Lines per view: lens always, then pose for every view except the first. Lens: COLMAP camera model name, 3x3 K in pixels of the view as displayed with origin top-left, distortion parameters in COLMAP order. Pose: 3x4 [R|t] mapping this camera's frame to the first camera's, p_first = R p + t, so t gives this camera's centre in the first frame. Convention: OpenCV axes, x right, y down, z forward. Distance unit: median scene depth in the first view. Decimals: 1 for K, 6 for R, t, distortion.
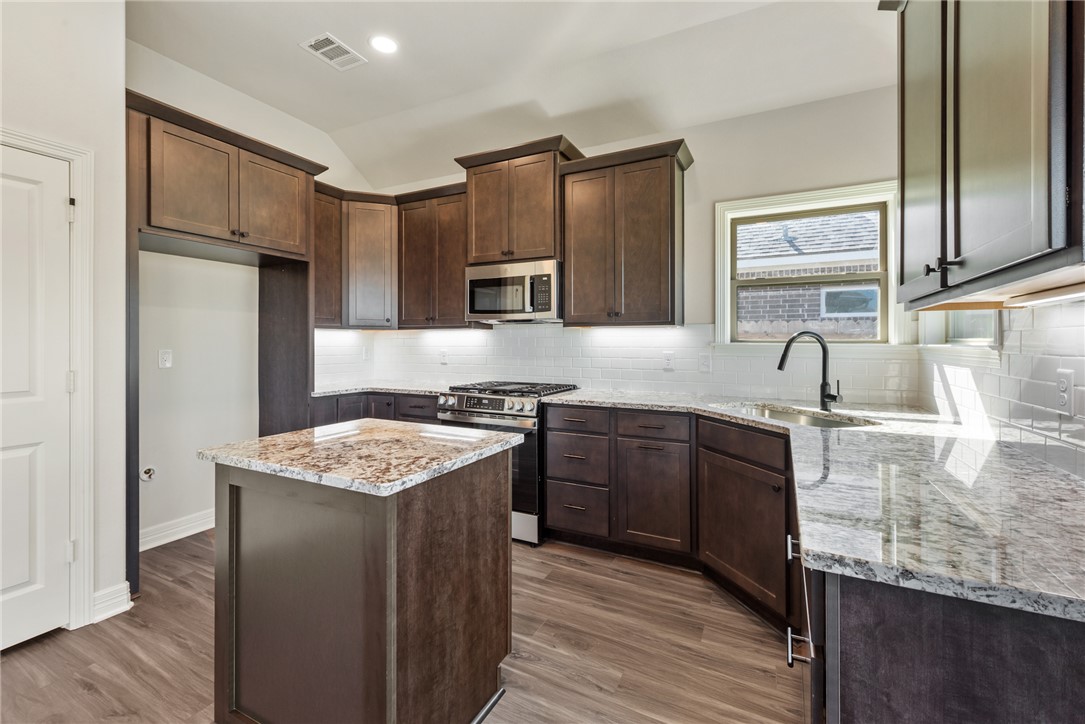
lens RADIAL K [[459.0, 0, 545.4], [0, 459.0, 341.7], [0, 0, 1]] dist [0.003582, -0.000116]
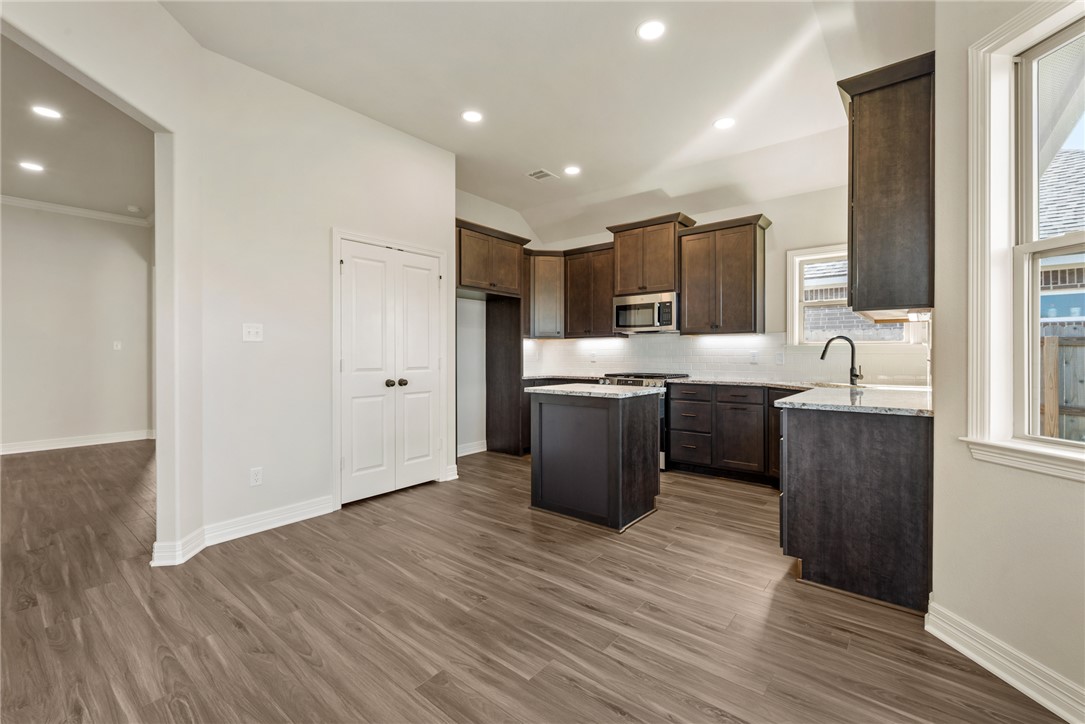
lens RADIAL K [[455.1, 0, 543.8], [0, 455.1, 359.2], [0, 0, 1]] dist [0.001999, -0.000150]
pose [[0.976105, 0.000107, -0.217298, -0.082528], [0.002238, 0.999942, 0.010547, 0.033365], [0.217287, -0.010781, 0.976048, -0.639678]]
